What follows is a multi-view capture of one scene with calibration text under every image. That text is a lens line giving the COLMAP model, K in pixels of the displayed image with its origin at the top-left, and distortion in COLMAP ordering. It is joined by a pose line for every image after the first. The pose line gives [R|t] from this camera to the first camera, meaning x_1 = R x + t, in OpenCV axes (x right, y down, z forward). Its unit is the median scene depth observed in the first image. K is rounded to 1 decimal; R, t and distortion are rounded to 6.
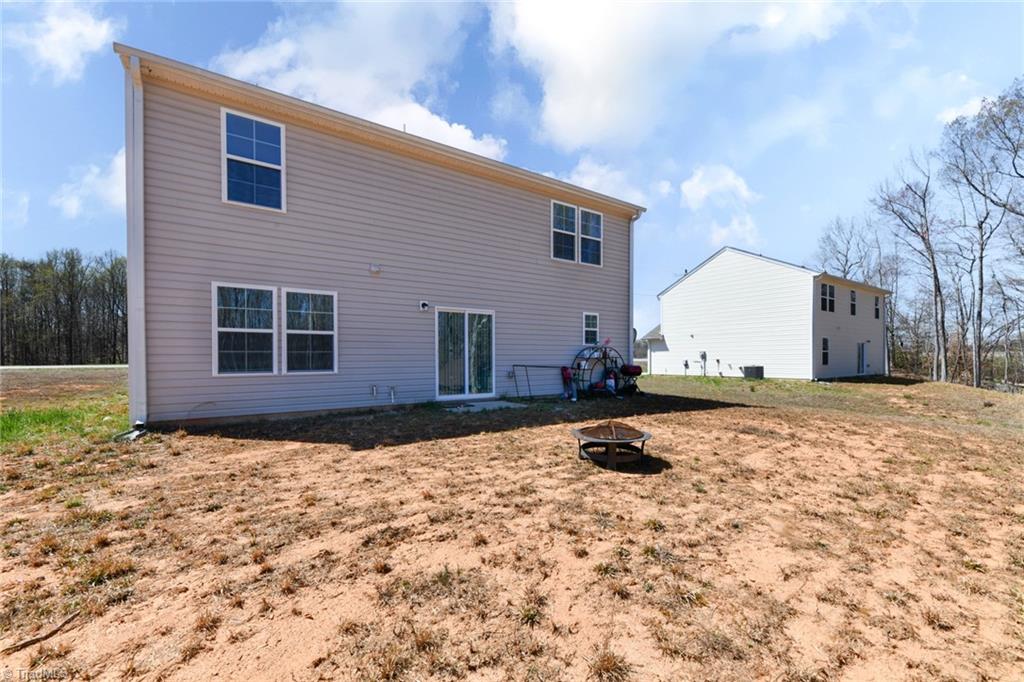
lens RADIAL K [[409.1, 0, 512.0], [0, 409.1, 351.3], [0, 0, 1]] dist [0.007094, -0.000273]
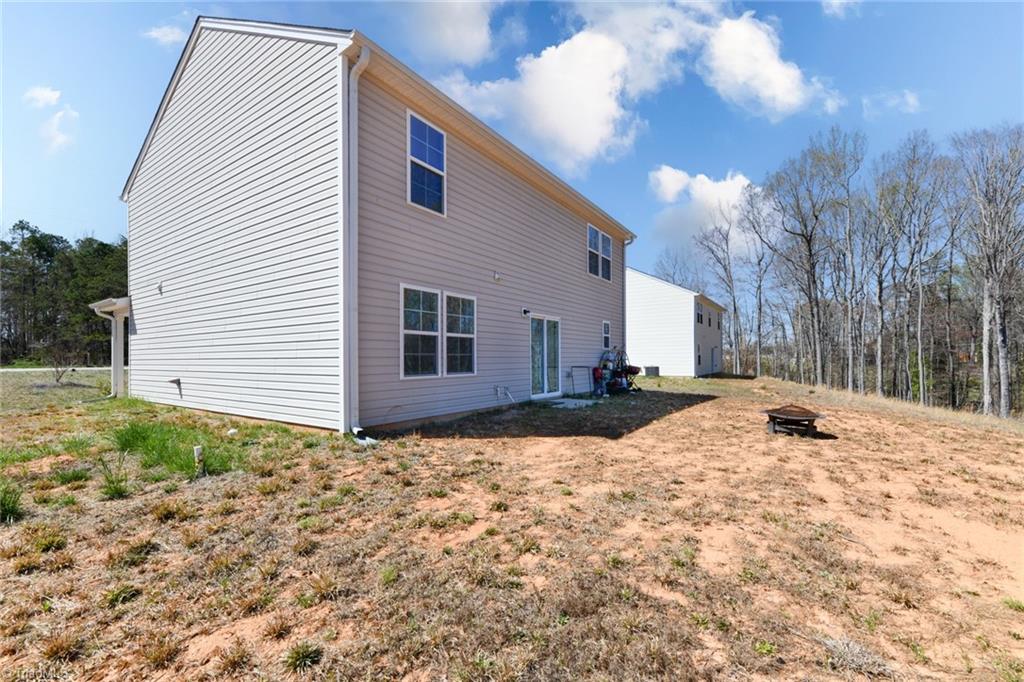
lens RADIAL K [[410.7, 0, 500.4], [0, 410.7, 343.6], [0, 0, 1]] dist [0.008730, -0.000028]
pose [[0.942161, 0.011333, 0.334968, -0.719982], [-0.003652, 0.999716, -0.023552, -0.002322], [-0.335140, 0.020966, 0.941935, -0.001599]]
